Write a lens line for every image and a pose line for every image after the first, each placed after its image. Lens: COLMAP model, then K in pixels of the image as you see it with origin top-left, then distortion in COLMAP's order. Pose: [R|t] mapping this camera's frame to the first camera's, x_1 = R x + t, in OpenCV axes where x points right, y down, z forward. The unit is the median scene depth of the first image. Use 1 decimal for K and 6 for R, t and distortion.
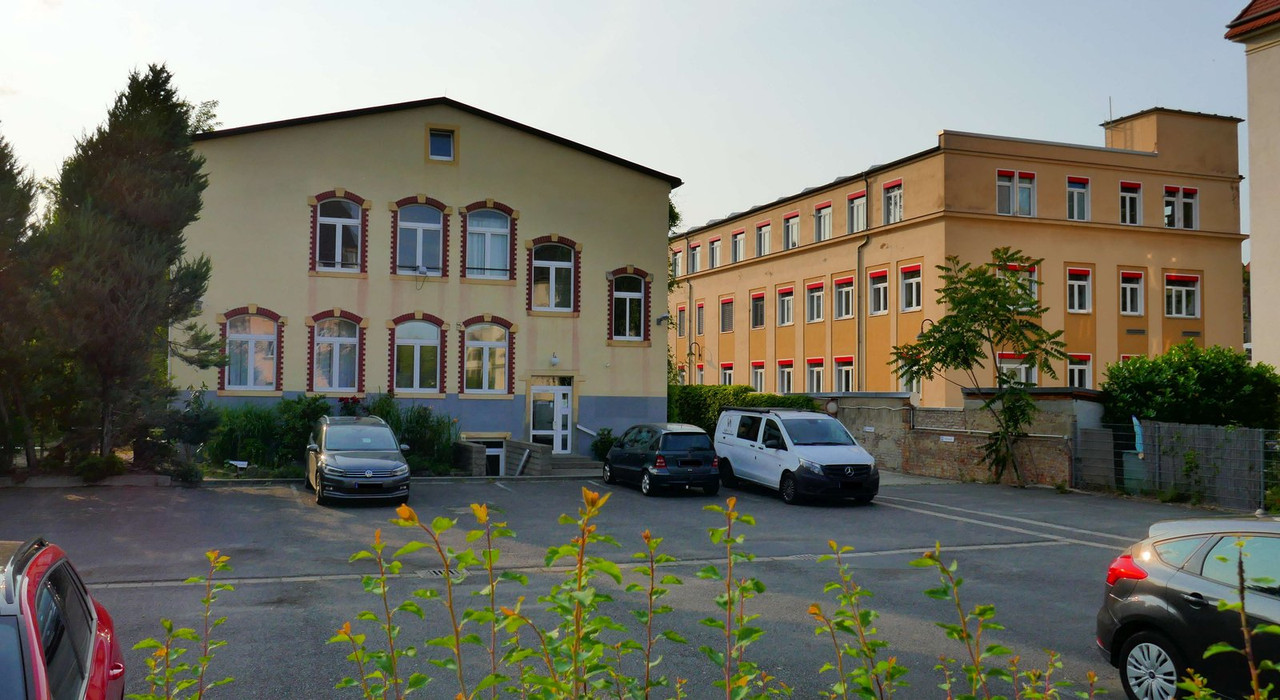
lens RADIAL K [[1419.6, 0, 640.4], [0, 1419.6, 351.0], [0, 0, 1]] dist [0.009639, 0.000000]
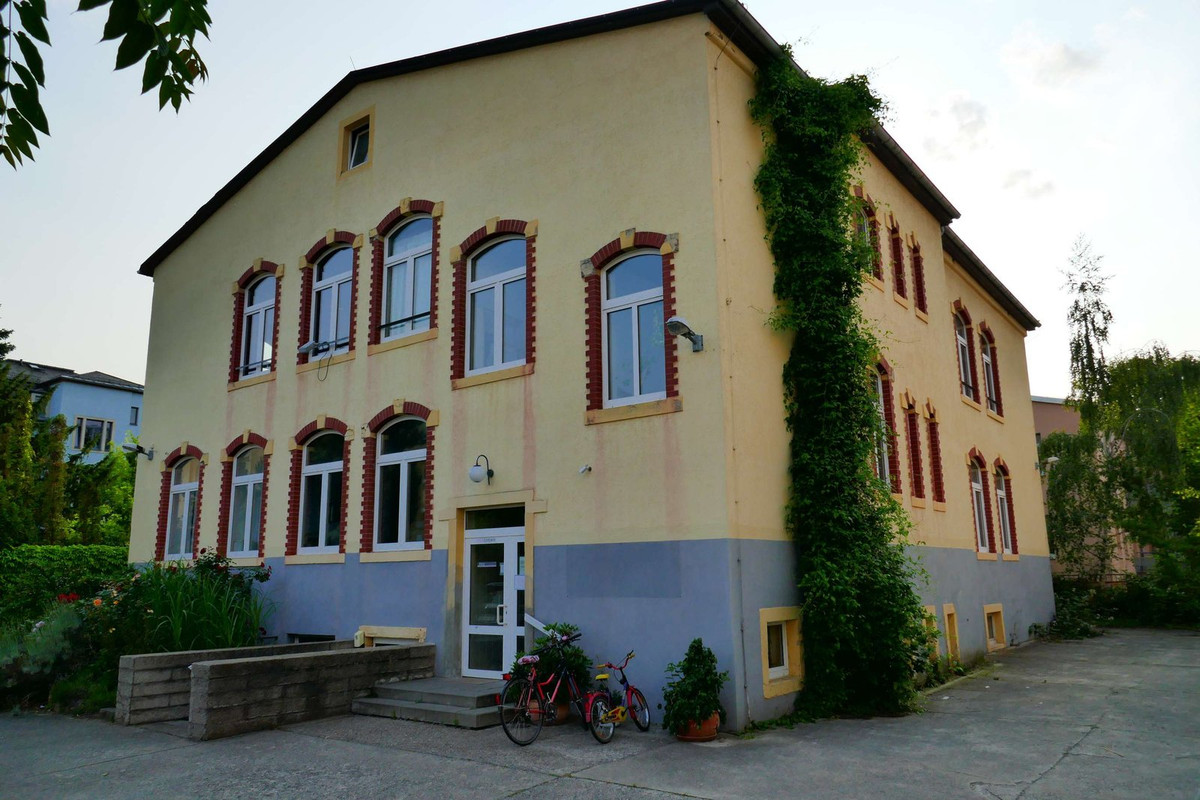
lens RADIAL K [[849.3, 0, 599.5], [0, 849.3, 393.3], [0, 0, 1]] dist [-0.007641, 0.000102]
pose [[0.474220, -0.189786, -0.859707, 0.204268], [0.068948, 0.981496, -0.178639, 0.033635], [0.877702, 0.025439, 0.478531, 0.904231]]
